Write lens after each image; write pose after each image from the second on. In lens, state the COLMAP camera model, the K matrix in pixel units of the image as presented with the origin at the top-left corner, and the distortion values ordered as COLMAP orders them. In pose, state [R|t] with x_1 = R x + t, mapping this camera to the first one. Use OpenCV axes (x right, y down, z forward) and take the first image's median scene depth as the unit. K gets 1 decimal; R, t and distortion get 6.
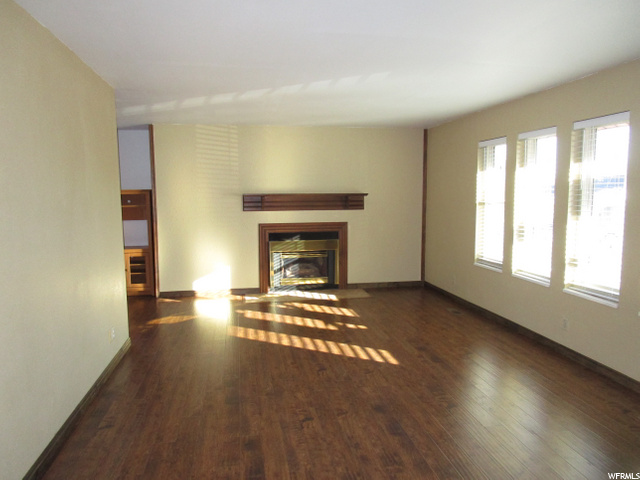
lens RADIAL K [[451.8, 0, 321.2], [0, 451.8, 239.2], [0, 0, 1]] dist [-0.025283, 0.006004]
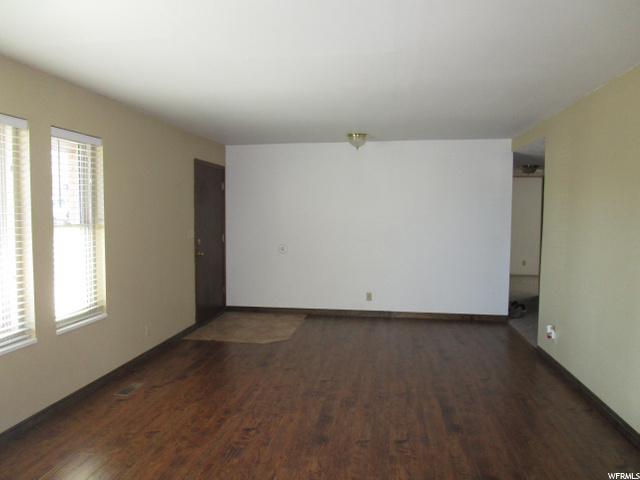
lens RADIAL K [[451.8, 0, 322.3], [0, 451.8, 240.3], [0, 0, 1]] dist [-0.025283, 0.006004]
pose [[-0.945563, -0.025408, 0.324444, -0.178936], [0.027738, 0.987027, 0.158137, -0.198116], [-0.324254, 0.158528, -0.932592, 1.938990]]
